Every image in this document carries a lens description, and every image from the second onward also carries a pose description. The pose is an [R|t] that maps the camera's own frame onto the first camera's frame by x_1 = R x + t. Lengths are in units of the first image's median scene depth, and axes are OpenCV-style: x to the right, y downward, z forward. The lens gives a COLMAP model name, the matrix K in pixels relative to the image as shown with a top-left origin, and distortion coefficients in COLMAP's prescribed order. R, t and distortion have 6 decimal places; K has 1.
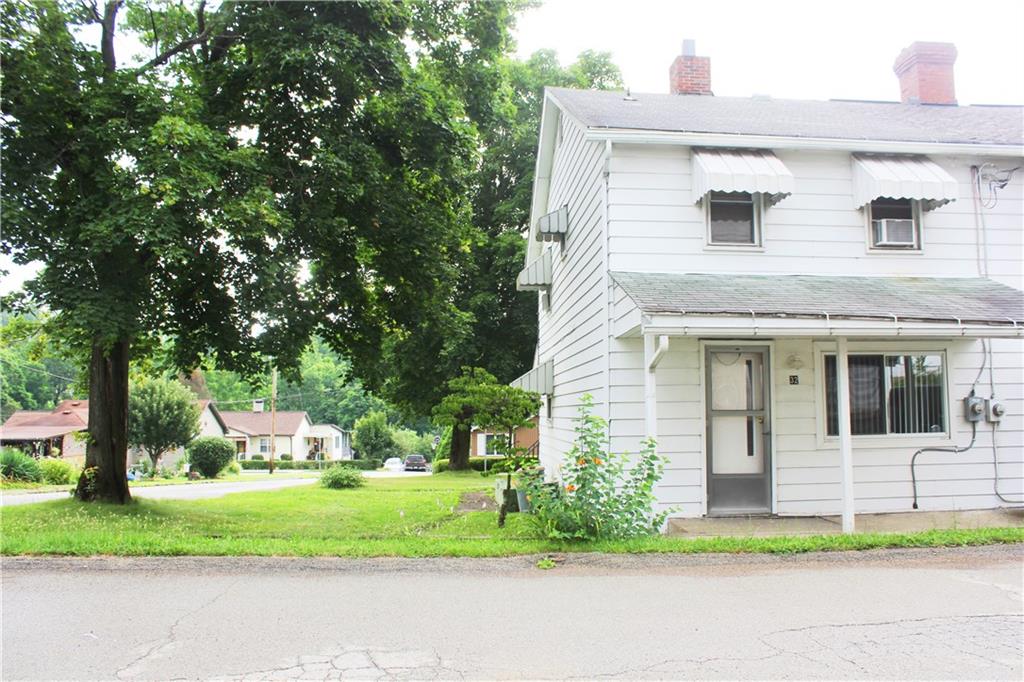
lens RADIAL K [[858.1, 0, 519.2], [0, 858.1, 344.6], [0, 0, 1]] dist [-0.166647, 0.153277]
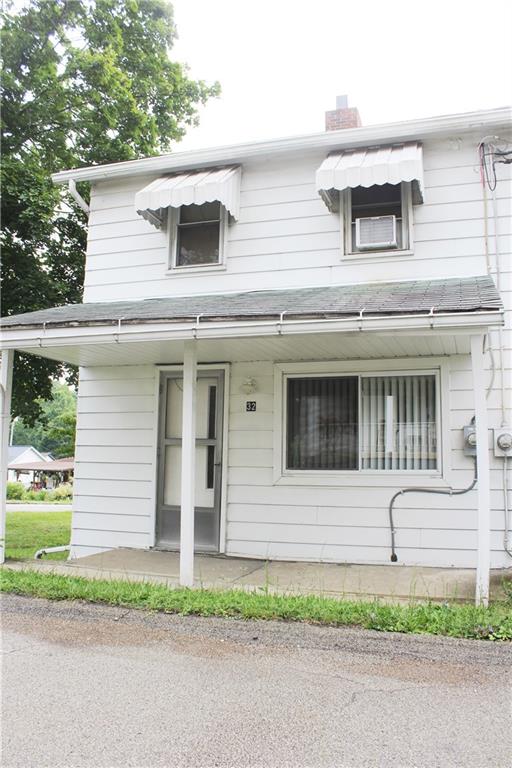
lens RADIAL K [[643.6, 0, 253.0], [0, 643.6, 383.4], [0, 0, 1]] dist [-0.166647, 0.153277]
pose [[0.925190, -0.026437, -0.378583, 0.583761], [0.011321, 0.999049, -0.042099, 0.046040], [0.379336, 0.034664, 0.924610, 0.360060]]
